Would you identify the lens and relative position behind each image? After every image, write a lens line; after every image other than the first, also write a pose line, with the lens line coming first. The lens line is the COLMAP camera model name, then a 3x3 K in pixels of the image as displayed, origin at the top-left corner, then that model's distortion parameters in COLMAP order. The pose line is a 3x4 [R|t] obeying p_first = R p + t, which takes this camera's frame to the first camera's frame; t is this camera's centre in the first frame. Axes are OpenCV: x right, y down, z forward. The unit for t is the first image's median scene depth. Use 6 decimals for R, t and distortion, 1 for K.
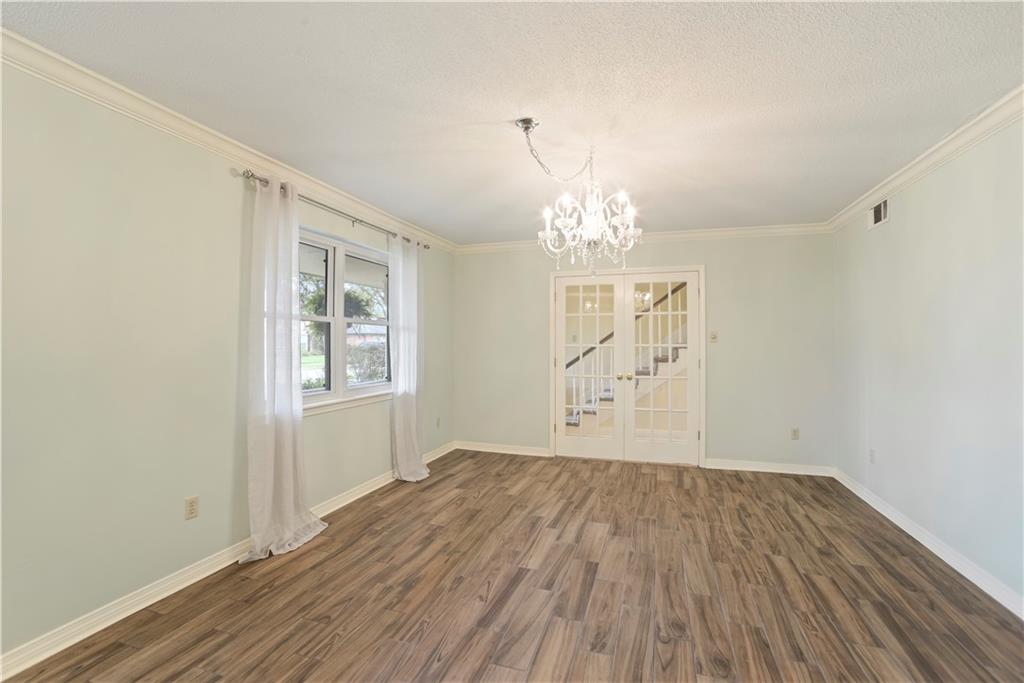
lens RADIAL K [[455.7, 0, 504.1], [0, 455.7, 340.0], [0, 0, 1]] dist [-0.069777, 0.024633]
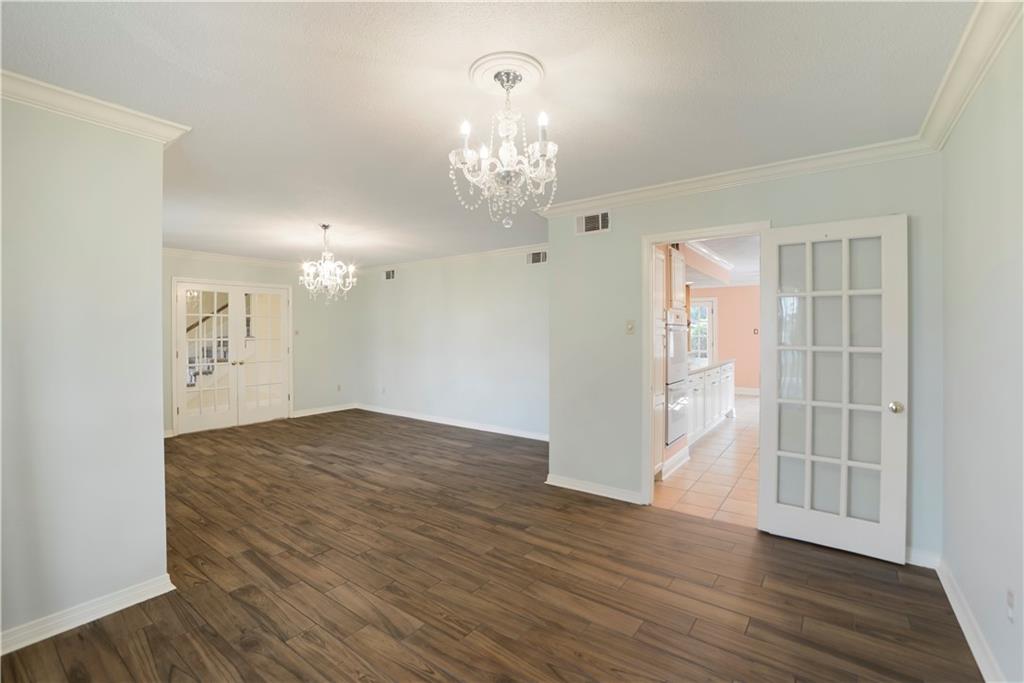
lens RADIAL K [[451.0, 0, 507.9], [0, 451.0, 333.7], [0, 0, 1]] dist [-0.060883, 0.023856]
pose [[0.309879, -0.008983, 0.950734, -1.326685], [-0.003149, 0.999940, 0.010474, -0.038555], [-0.950771, -0.006239, 0.309832, -0.300495]]
